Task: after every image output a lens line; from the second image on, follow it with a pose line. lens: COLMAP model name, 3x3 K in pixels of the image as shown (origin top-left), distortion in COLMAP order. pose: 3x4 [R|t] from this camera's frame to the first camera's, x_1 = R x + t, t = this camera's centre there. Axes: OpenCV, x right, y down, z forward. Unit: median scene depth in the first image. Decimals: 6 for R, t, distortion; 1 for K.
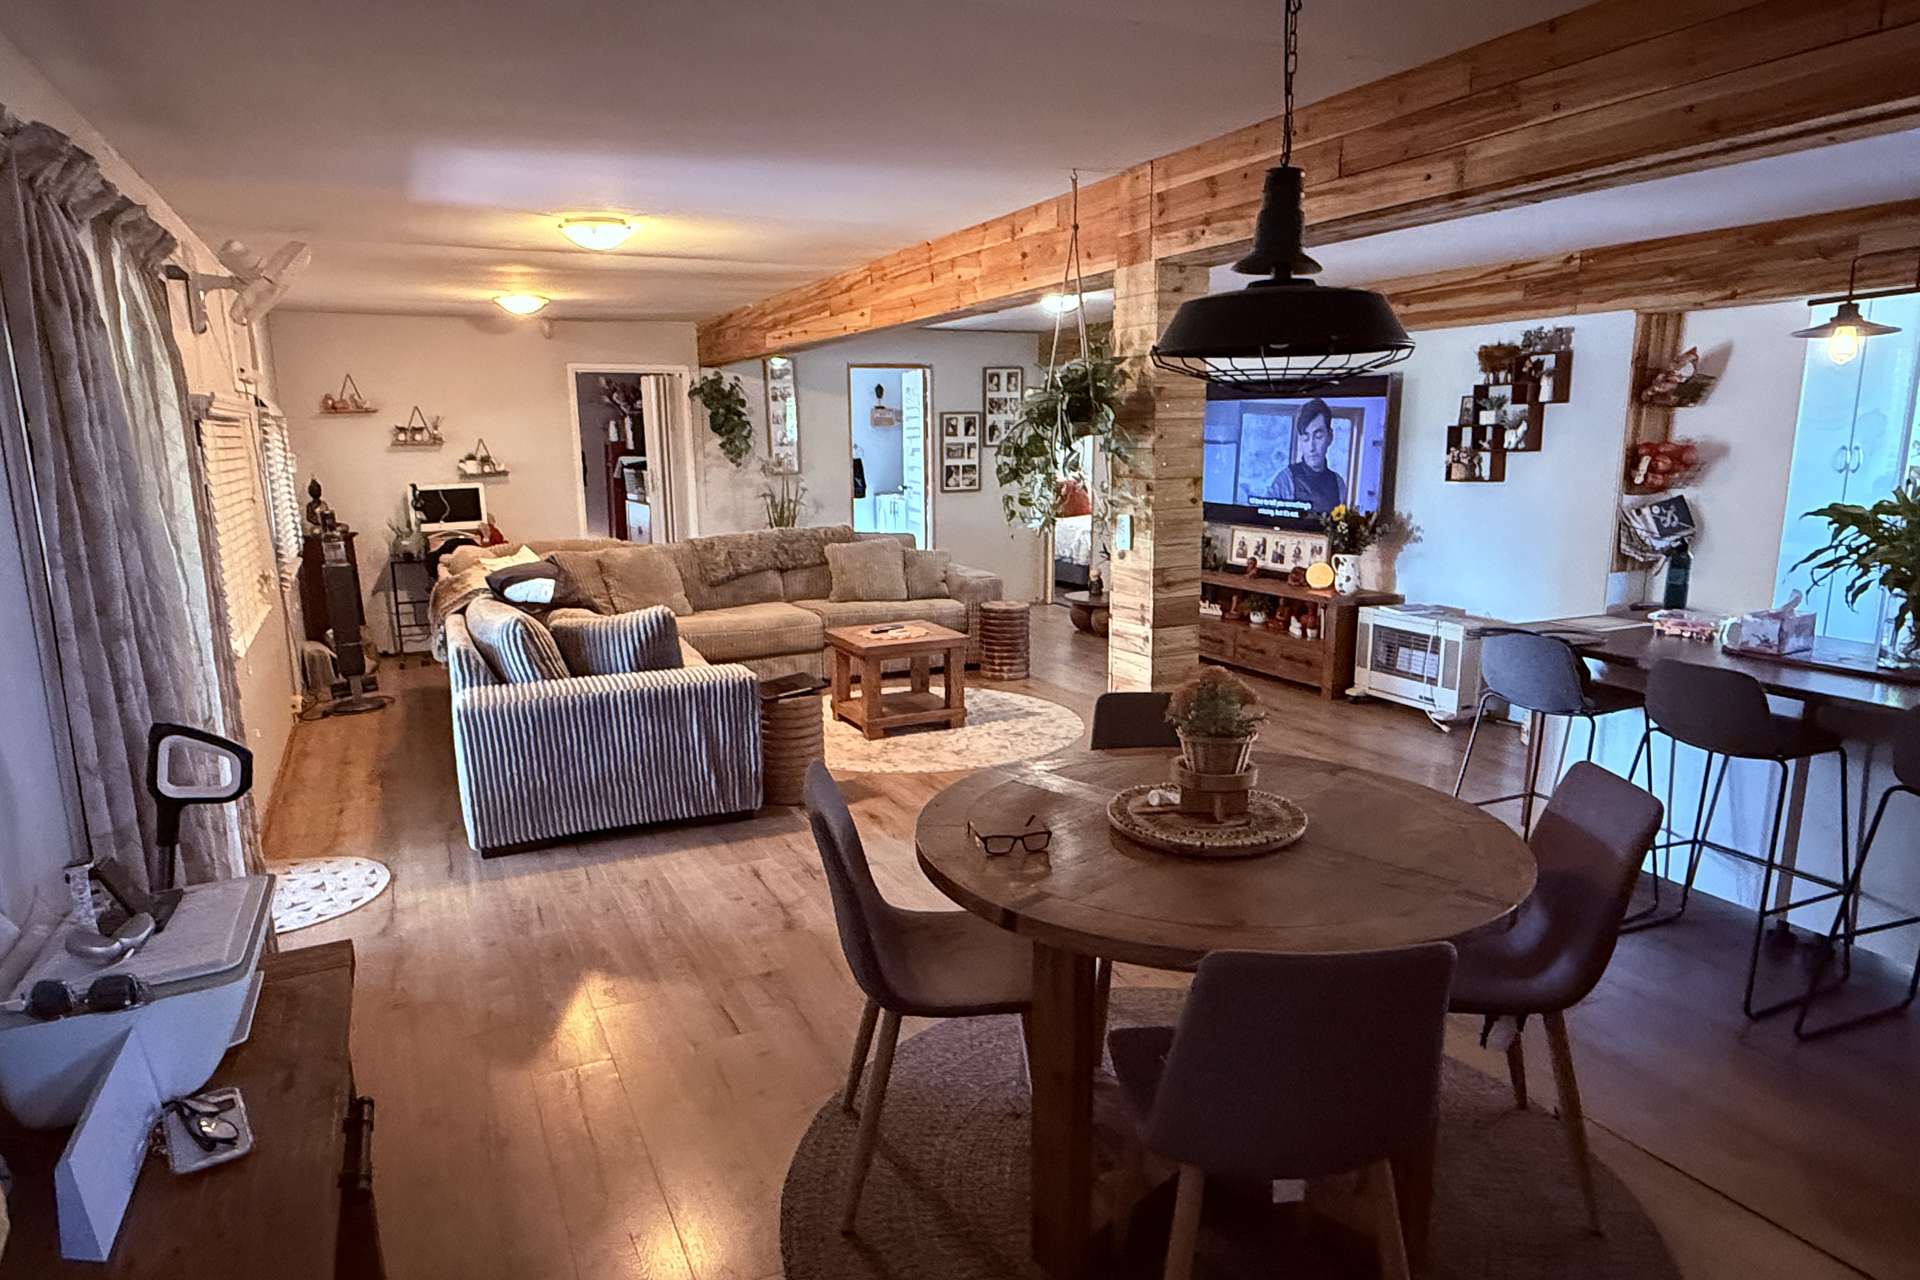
lens RADIAL K [[1136.2, 0, 960.0], [0, 1136.2, 640.0], [0, 0, 1]] dist [-0.004077, -0.000678]
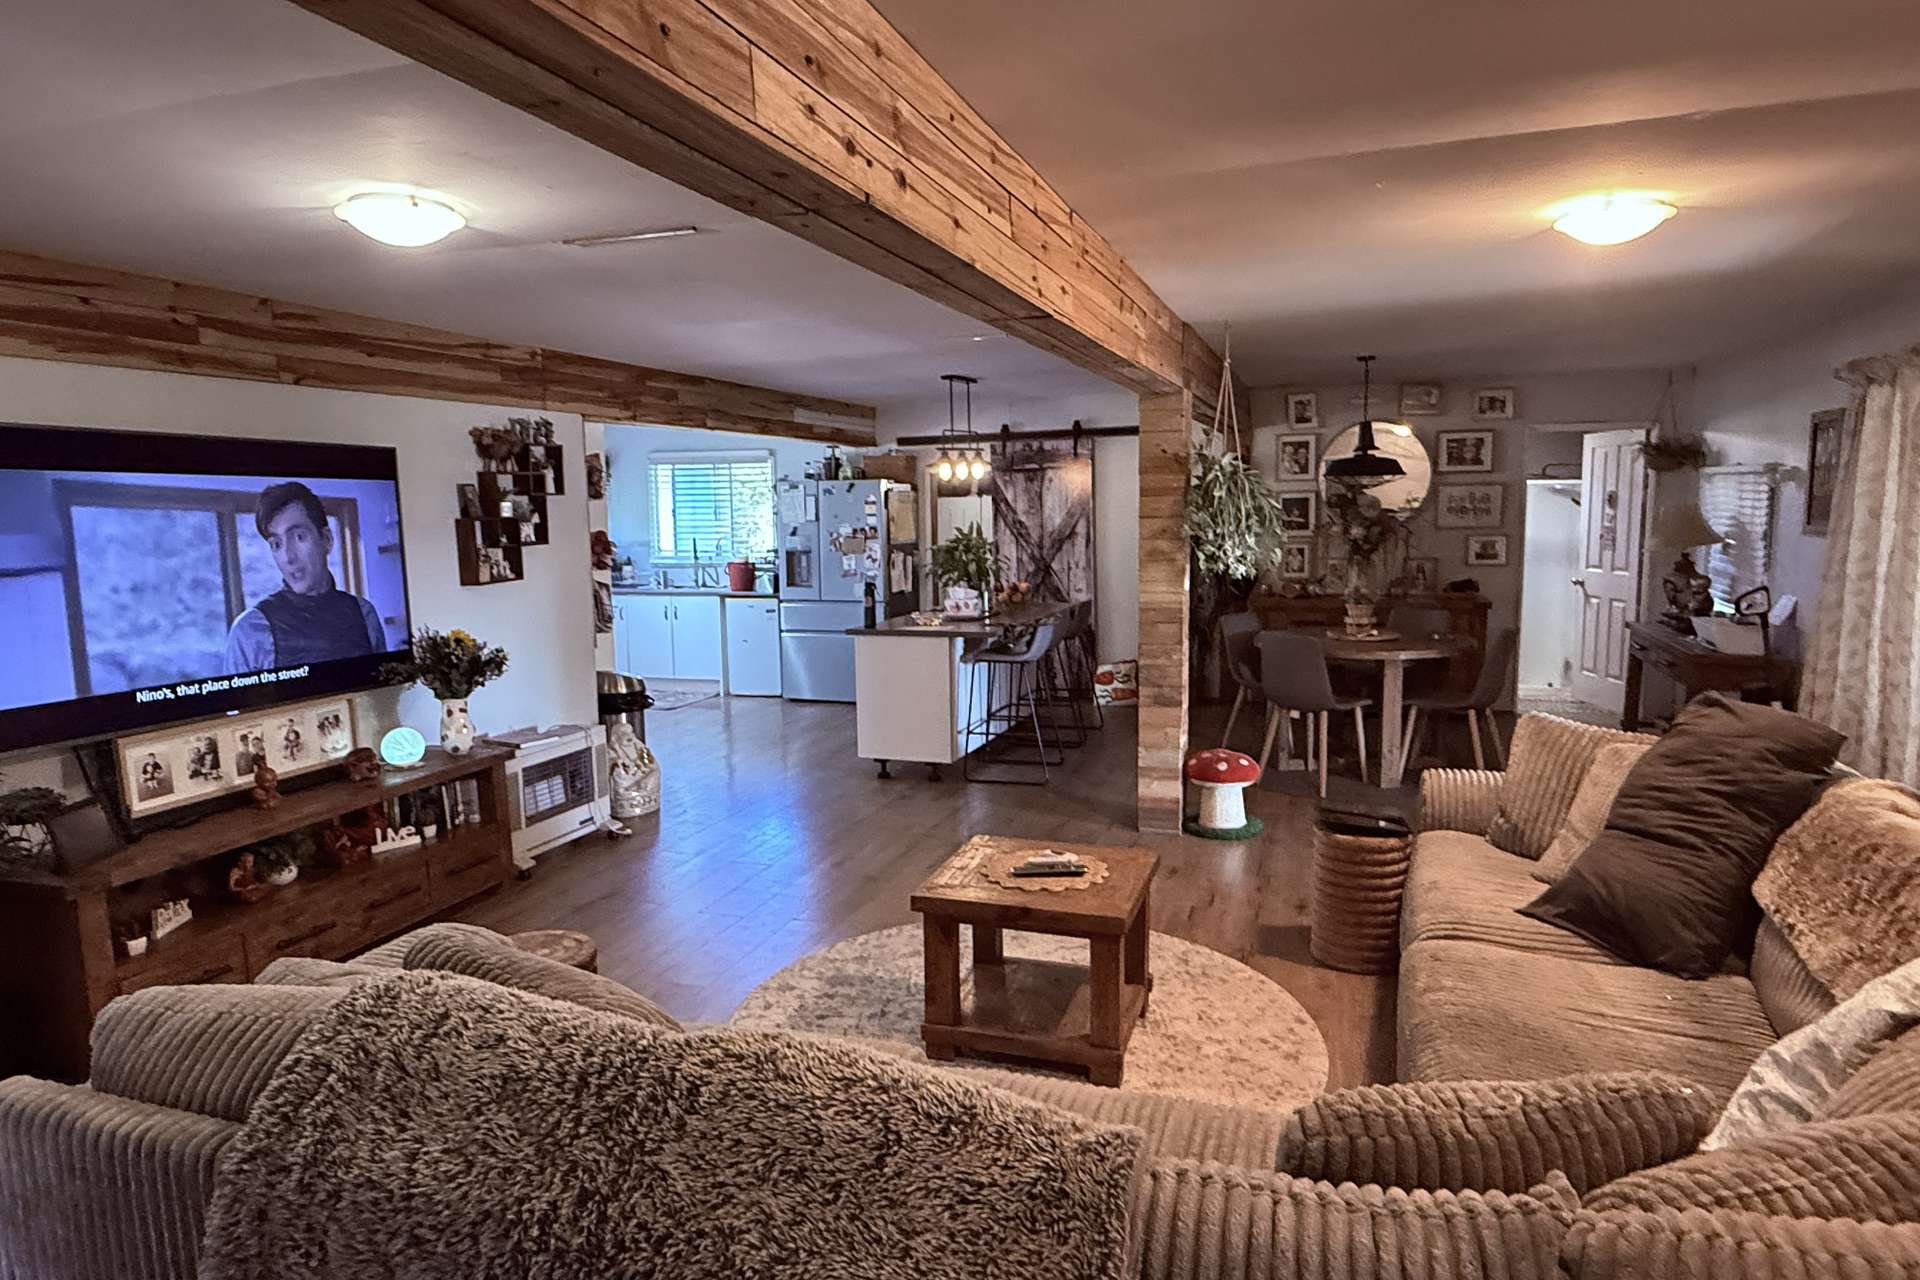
lens RADIAL K [[1137.0, 0, 907.7], [0, 1137.0, 645.4], [0, 0, 1]] dist [-0.001219, -0.000161]
pose [[-0.694821, -0.067321, 0.716025, -0.329990], [0.155119, 0.958147, 0.240610, -0.211650], [-0.702255, 0.278250, -0.655298, 1.137112]]
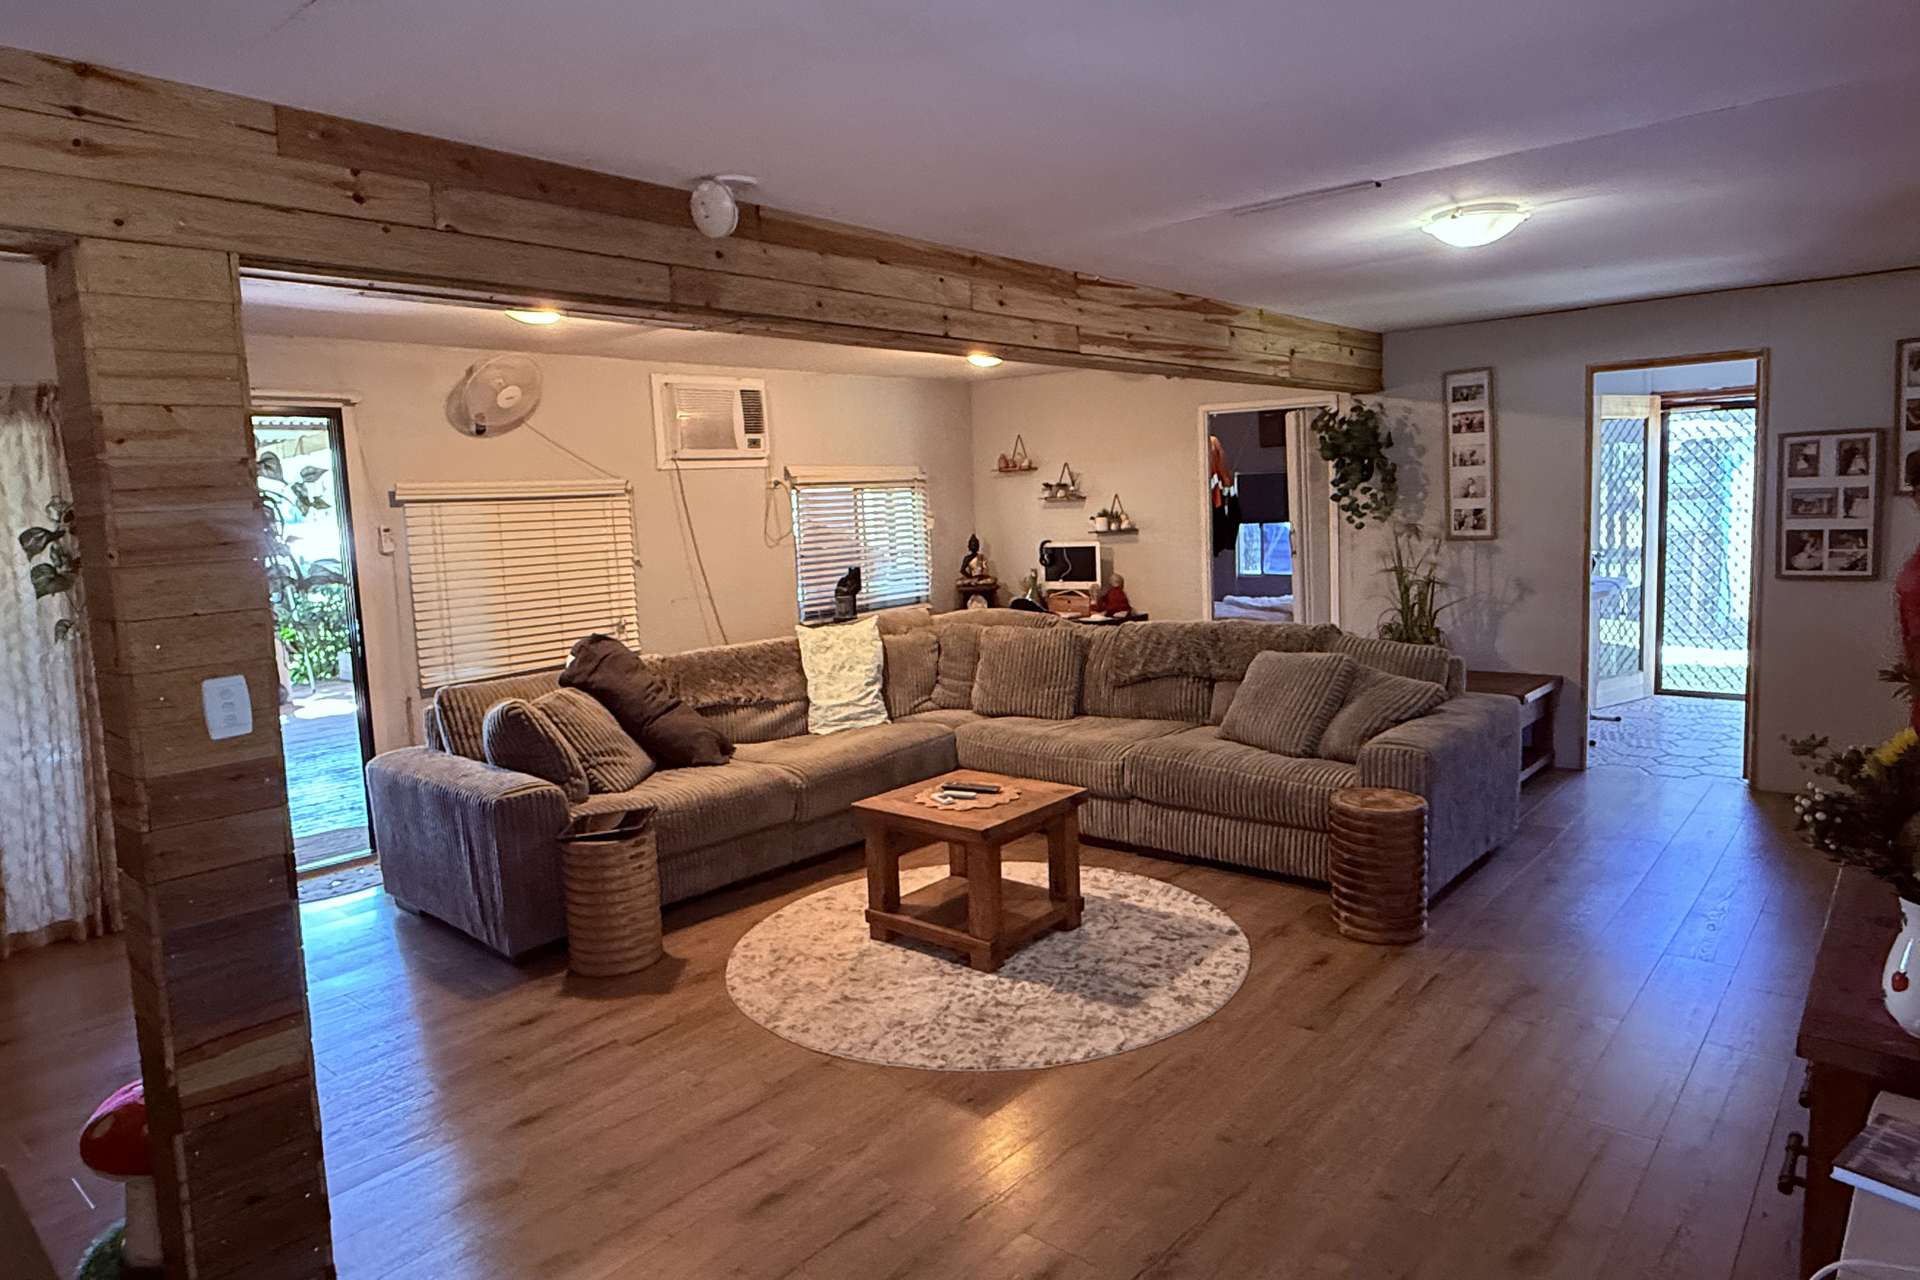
lens RADIAL K [[1136.2, 0, 960.0], [0, 1136.2, 640.0], [0, 0, 1]] dist [-0.004077, -0.000678]
pose [[0.408086, 0.112583, -0.905975, 0.444957], [-0.130819, 0.989337, 0.064016, -0.116968], [0.903522, 0.092394, 0.418463, 0.580812]]
